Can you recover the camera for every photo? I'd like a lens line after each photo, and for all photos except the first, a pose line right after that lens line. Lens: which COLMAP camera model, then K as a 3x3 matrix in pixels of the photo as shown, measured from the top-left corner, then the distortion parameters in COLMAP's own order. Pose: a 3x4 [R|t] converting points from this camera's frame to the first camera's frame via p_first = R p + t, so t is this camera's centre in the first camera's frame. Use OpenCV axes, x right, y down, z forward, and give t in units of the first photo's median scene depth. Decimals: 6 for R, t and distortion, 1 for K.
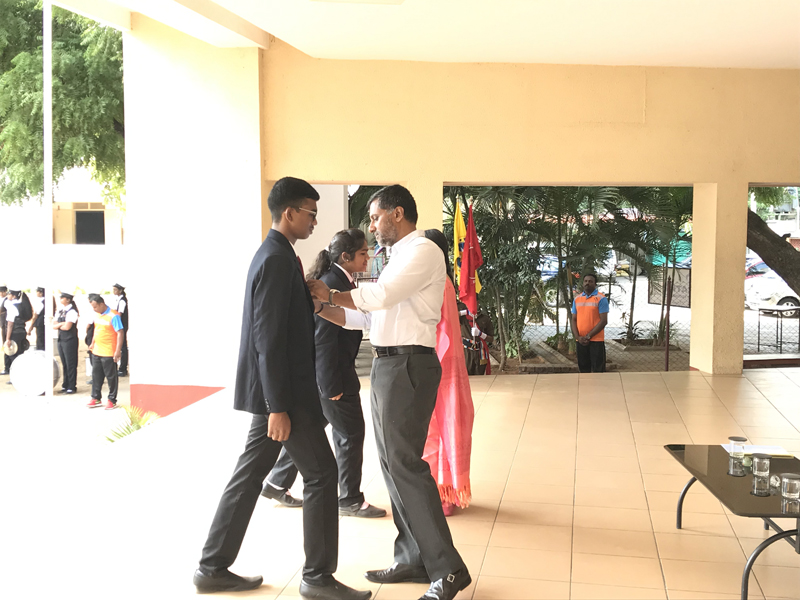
lens RADIAL K [[971.3, 0, 394.3], [0, 971.3, 300.5], [0, 0, 1]] dist [0.008302, 0.000000]
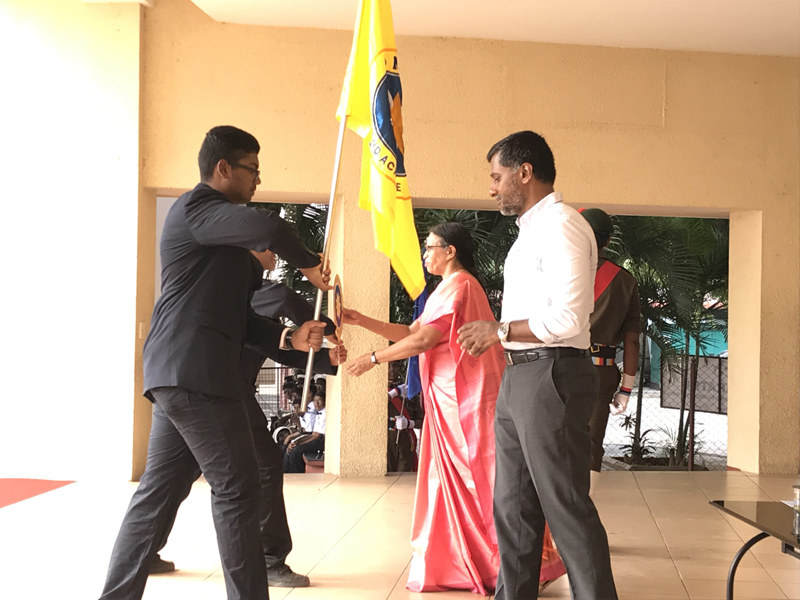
lens RADIAL K [[1480.1, 0, 400.2], [0, 1480.1, 301.1], [0, 0, 1]] dist [0.064487, 0.000000]
pose [[0.996007, 0.017238, 0.087597, -0.030624], [-0.009189, 0.995765, -0.091471, 0.043941], [-0.088803, 0.090301, 0.991947, -0.067739]]
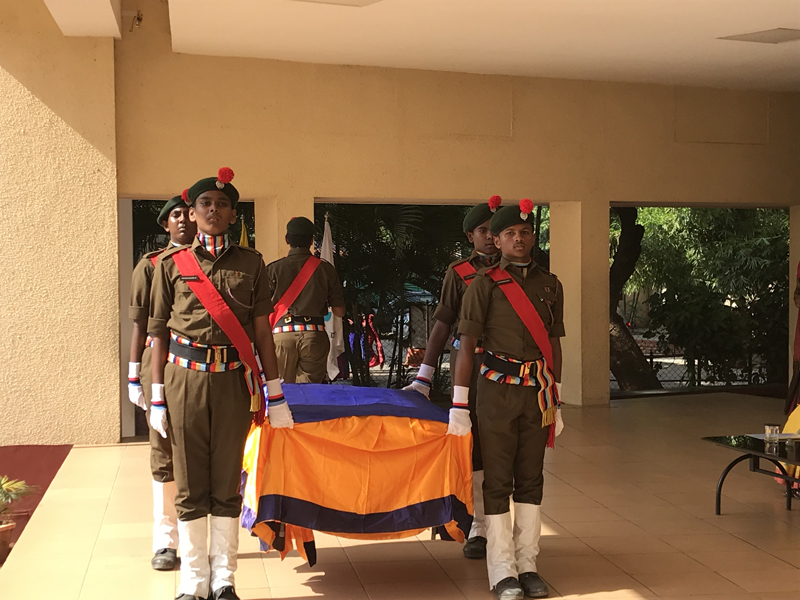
lens RADIAL K [[1322.7, 0, 399.8], [0, 1322.7, 316.7], [0, 0, 1]] dist [0.018882, 0.000000]
pose [[0.940558, -0.023817, 0.338797, -0.227381], [0.037426, 0.998731, -0.033693, 0.022673], [-0.337564, 0.044370, 0.940256, -0.117327]]
